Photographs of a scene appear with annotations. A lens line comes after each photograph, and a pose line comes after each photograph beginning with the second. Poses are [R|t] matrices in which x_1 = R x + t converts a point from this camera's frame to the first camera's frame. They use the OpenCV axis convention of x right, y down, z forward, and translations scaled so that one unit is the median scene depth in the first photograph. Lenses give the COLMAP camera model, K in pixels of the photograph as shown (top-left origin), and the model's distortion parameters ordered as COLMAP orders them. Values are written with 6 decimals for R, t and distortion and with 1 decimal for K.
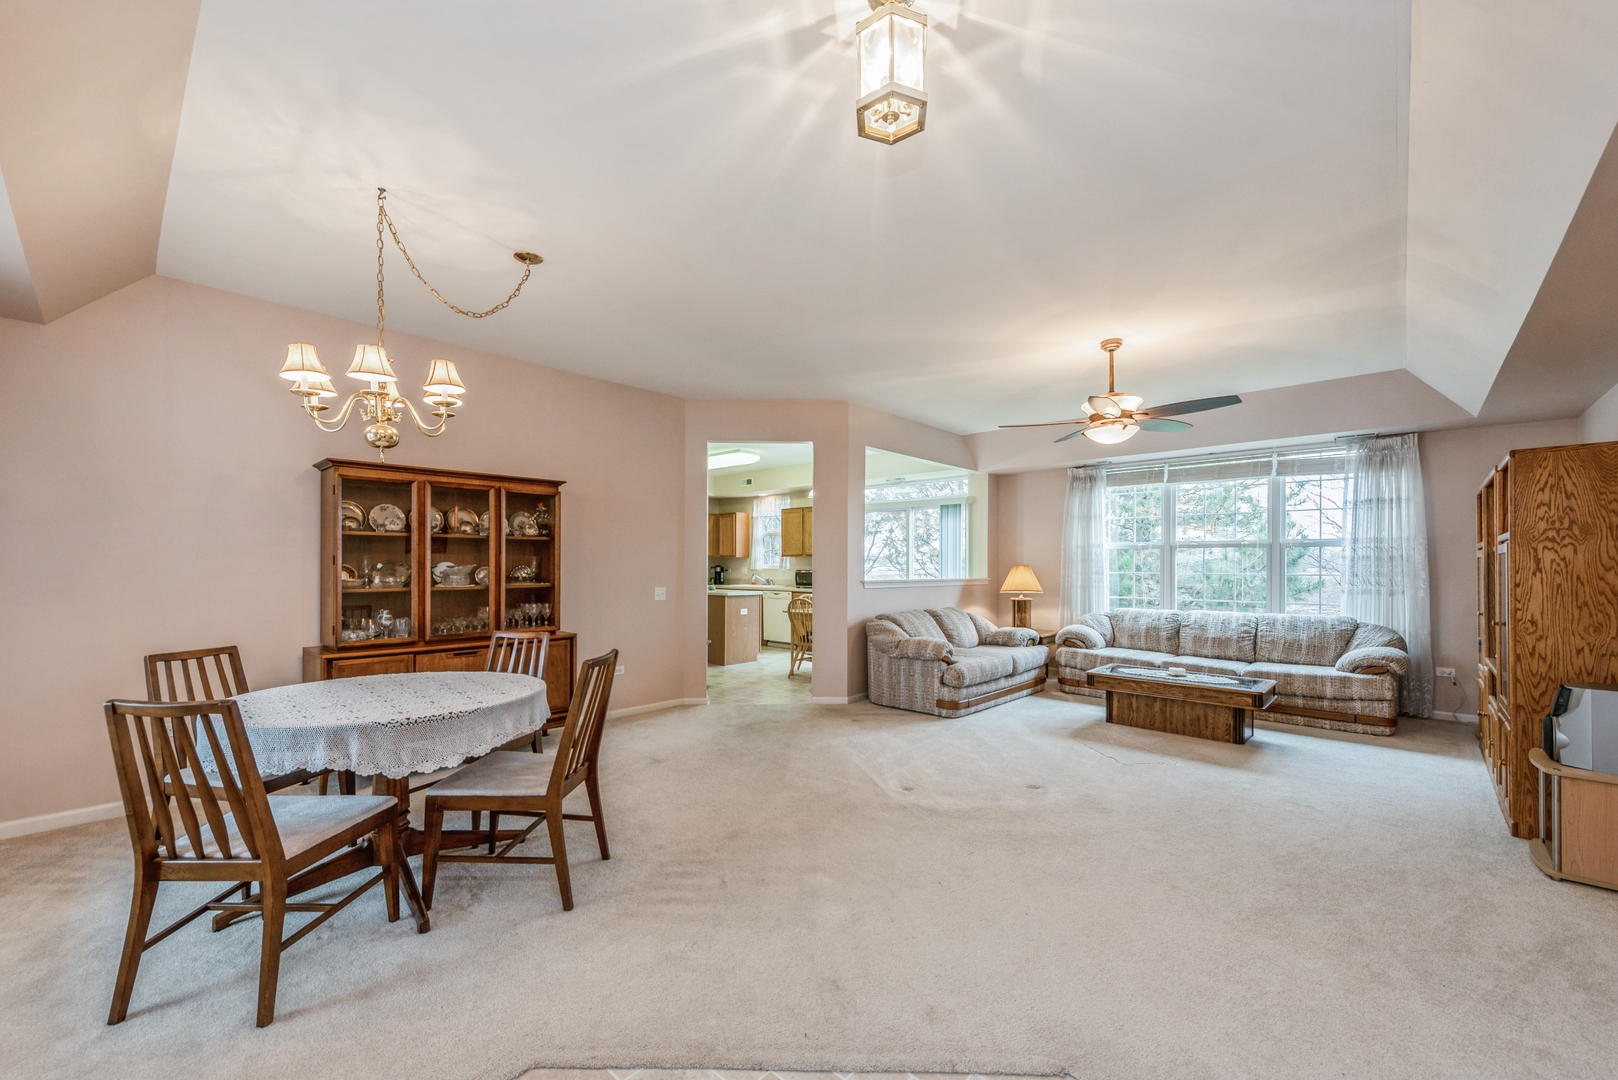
lens RADIAL K [[651.5, 0, 794.7], [0, 651.5, 567.2], [0, 0, 1]] dist [0.000107, -0.000047]
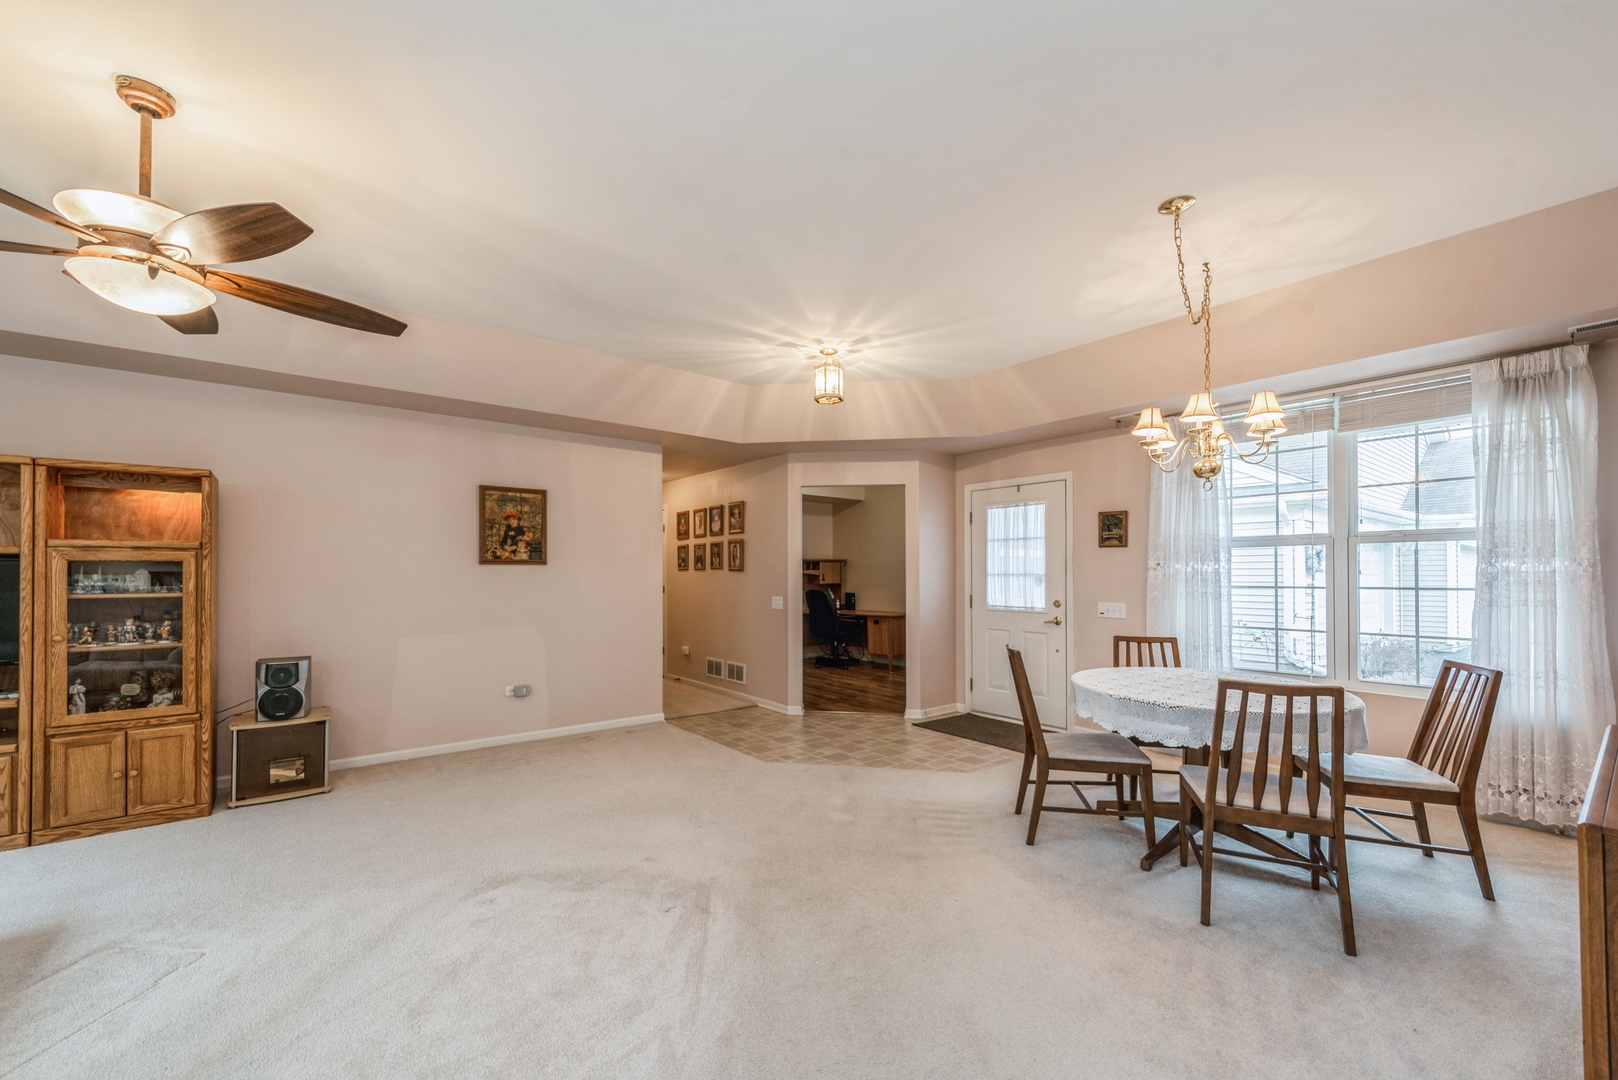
lens RADIAL K [[651.5, 0, 794.7], [0, 651.5, 567.2], [0, 0, 1]] dist [0.000107, -0.000047]
pose [[-0.987013, -0.003327, 0.160606, -0.110737], [-0.004448, 0.999968, -0.006625, -0.017535], [-0.160579, -0.007253, -0.986996, 3.019348]]
